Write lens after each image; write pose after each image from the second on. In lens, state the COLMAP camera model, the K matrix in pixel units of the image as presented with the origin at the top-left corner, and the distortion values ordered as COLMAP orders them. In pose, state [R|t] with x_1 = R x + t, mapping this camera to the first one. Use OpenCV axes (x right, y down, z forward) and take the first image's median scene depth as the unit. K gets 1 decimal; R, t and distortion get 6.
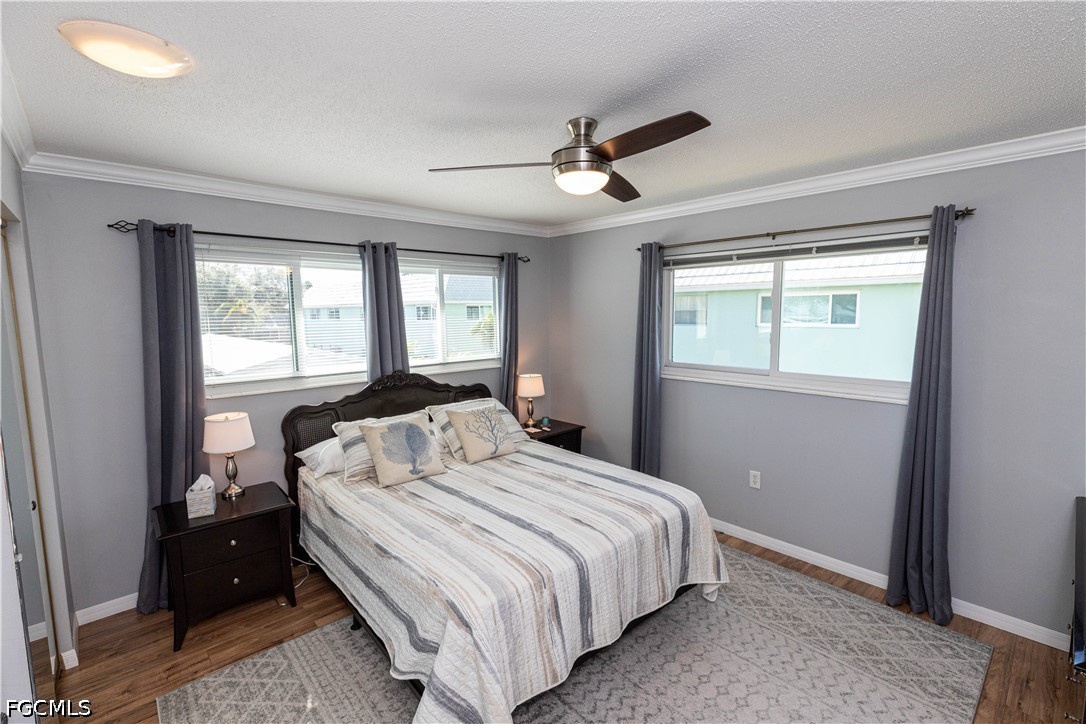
lens RADIAL K [[487.1, 0, 547.1], [0, 487.1, 360.4], [0, 0, 1]] dist [0.009568, -0.003954]
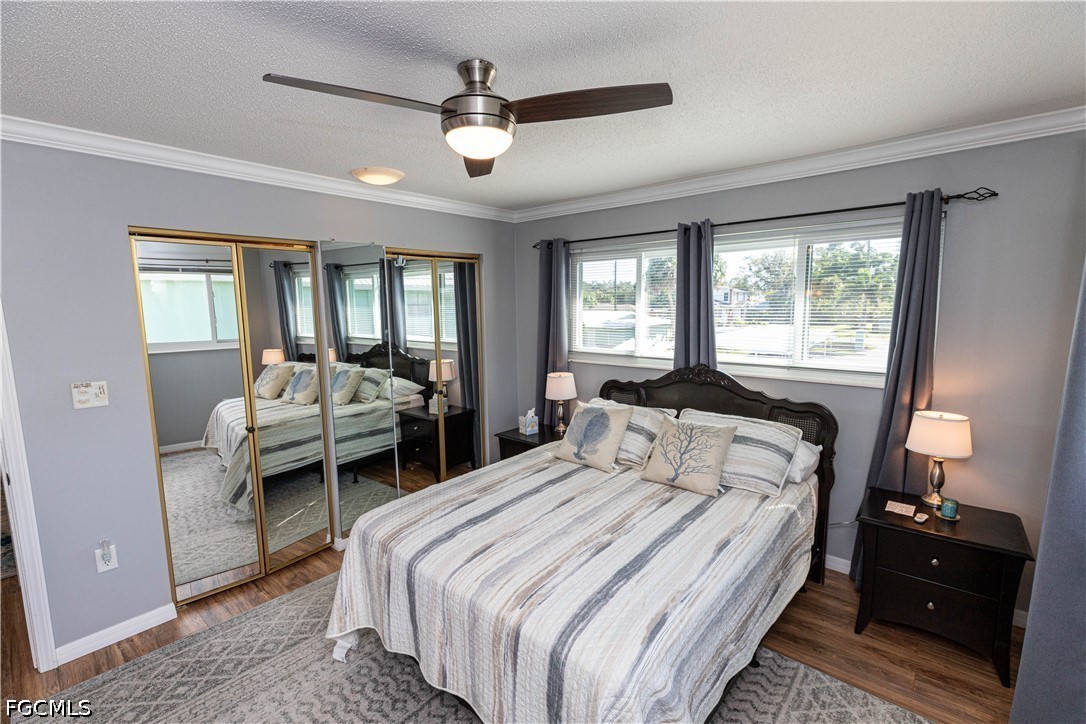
lens RADIAL K [[487.1, 0, 543.3], [0, 487.1, 361.5], [0, 0, 1]] dist [0.009568, -0.003954]
pose [[0.108565, 0.131982, -0.985289, 0.636518], [-0.088657, 0.988483, 0.122642, -0.079557], [0.990128, 0.074038, 0.119016, 0.710428]]
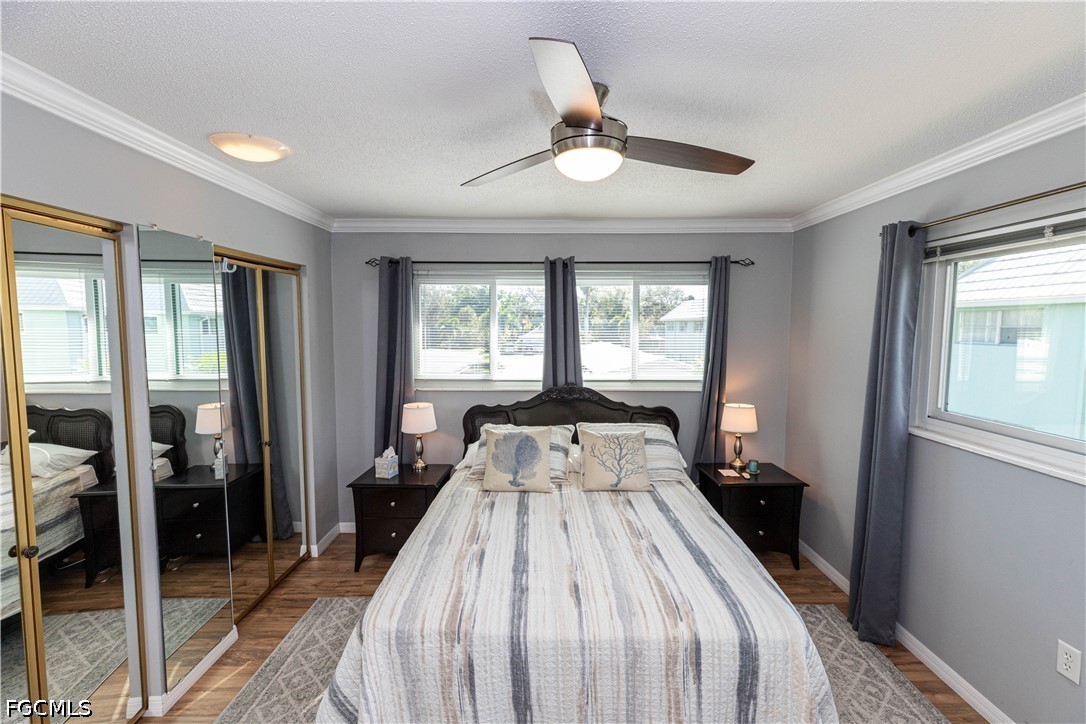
lens RADIAL K [[487.1, 0, 544.4], [0, 487.1, 361.8], [0, 0, 1]] dist [0.009568, -0.003954]
pose [[0.727391, 0.064333, -0.683201, 0.399910], [-0.080559, 0.996717, 0.008085, -0.031497], [0.681478, 0.049157, 0.730186, 0.265239]]
